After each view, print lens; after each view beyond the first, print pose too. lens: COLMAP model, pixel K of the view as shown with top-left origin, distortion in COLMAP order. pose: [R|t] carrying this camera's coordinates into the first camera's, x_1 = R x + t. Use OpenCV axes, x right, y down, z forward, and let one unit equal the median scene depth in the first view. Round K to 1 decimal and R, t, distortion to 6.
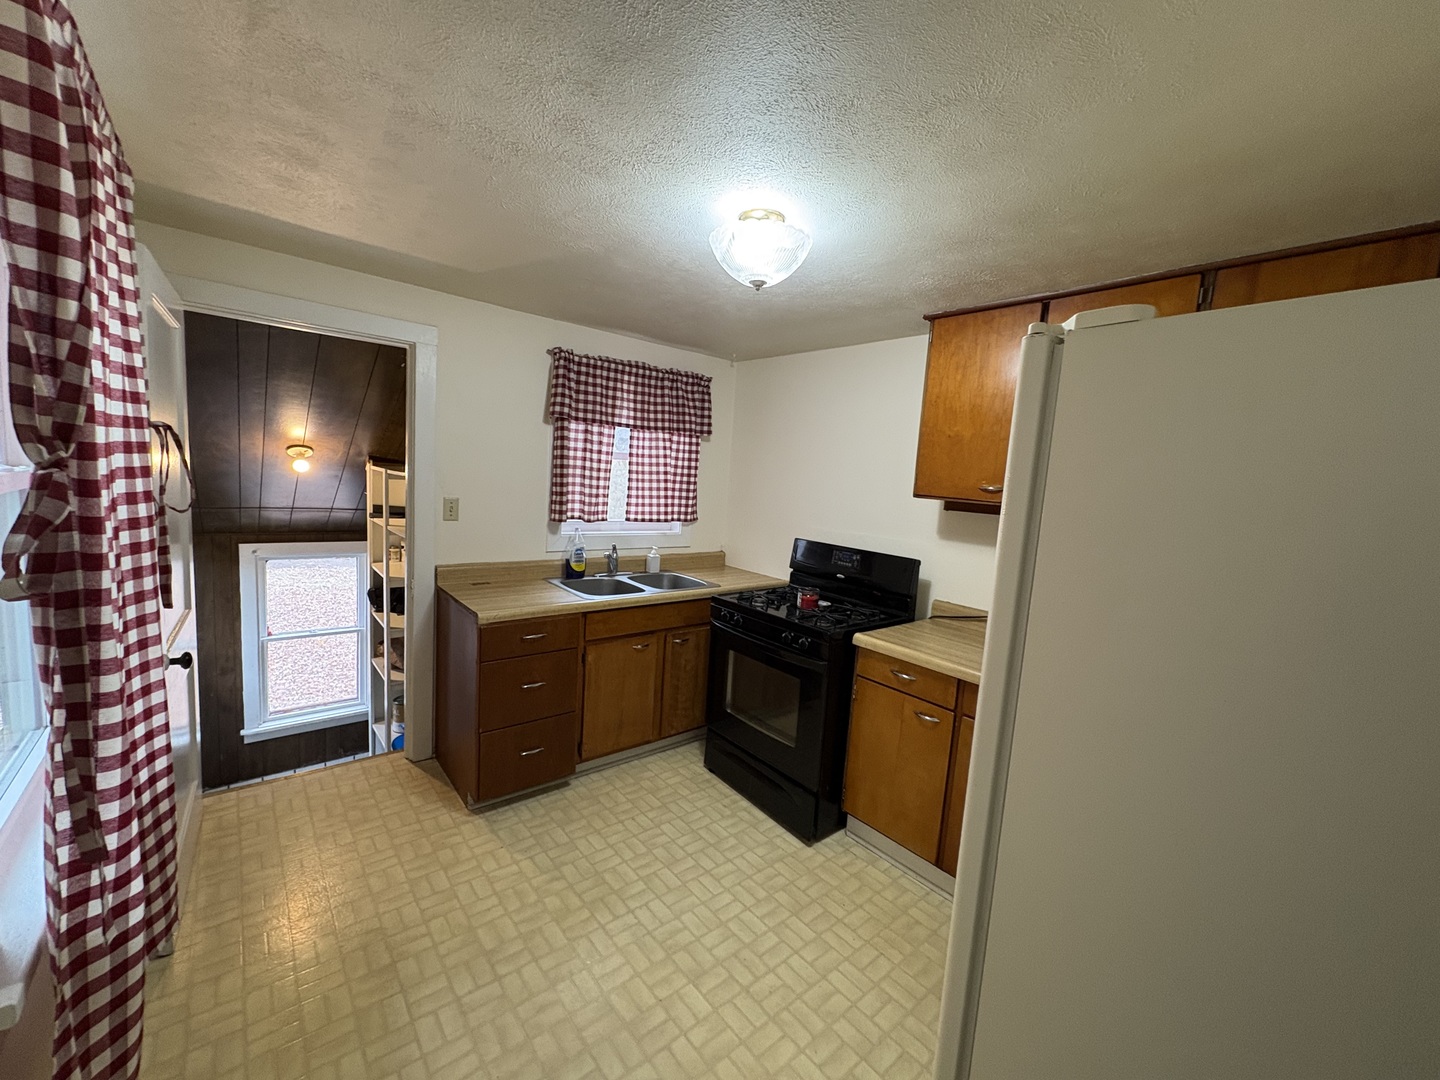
lens RADIAL K [[569.8, 0, 717.8], [0, 569.8, 540.8], [0, 0, 1]] dist [-0.000881, 0.000003]
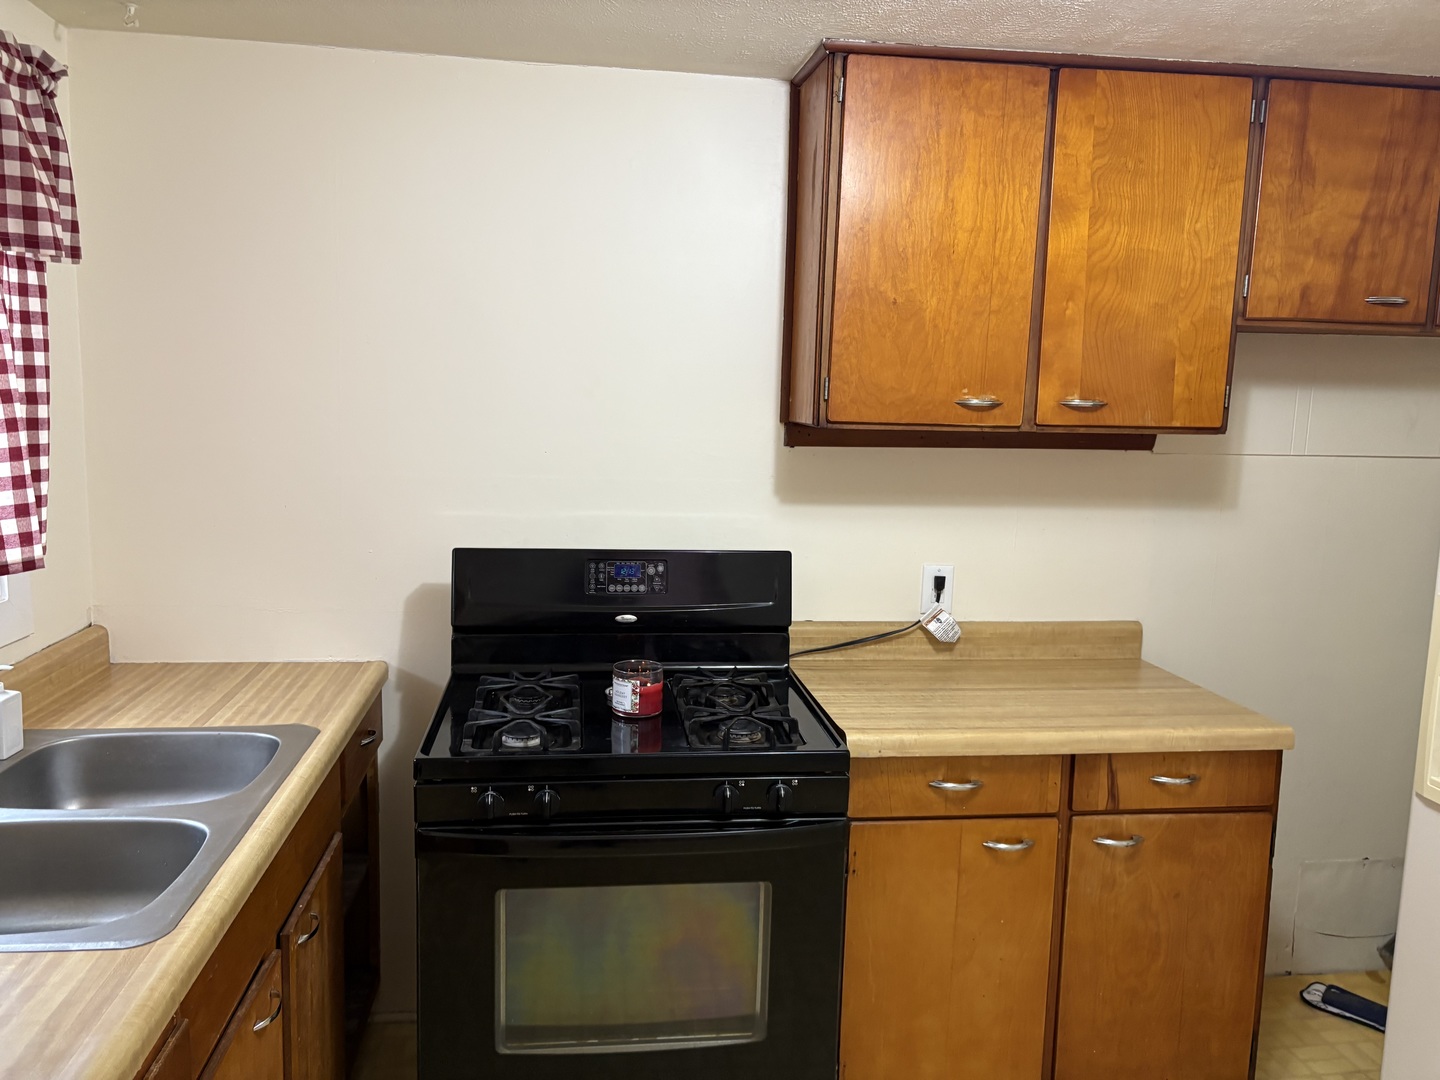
lens RADIAL K [[1105.5, 0, 720.0], [0, 1105.5, 540.0], [0, 0, 1]] dist [0.027910, -0.012148]
pose [[0.540923, -0.167805, 0.824163, -0.426390], [0.109676, 0.985601, 0.128691, -0.096452], [-0.833891, 0.020779, 0.551538, 0.479760]]
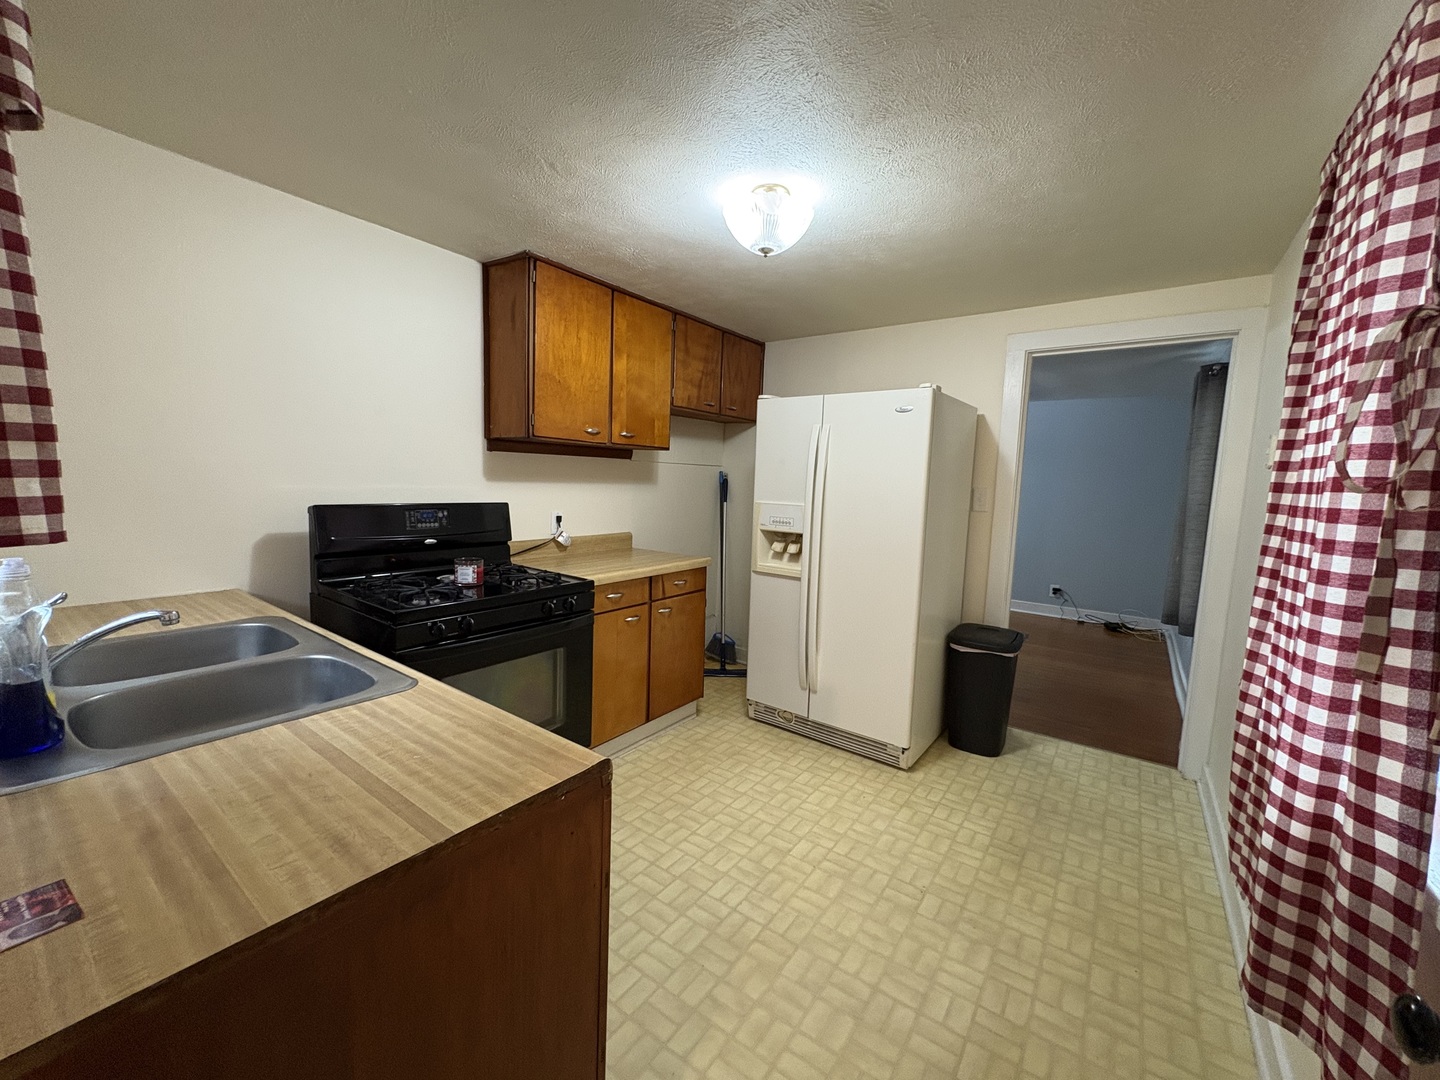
lens RADIAL K [[569.8, 0, 717.8], [0, 569.8, 540.8], [0, 0, 1]] dist [-0.000881, 0.000003]
pose [[-0.233764, -0.183342, 0.954851, -0.615537], [0.060951, 0.977365, 0.202587, -0.072058], [-0.970381, 0.105557, -0.217298, 0.791699]]
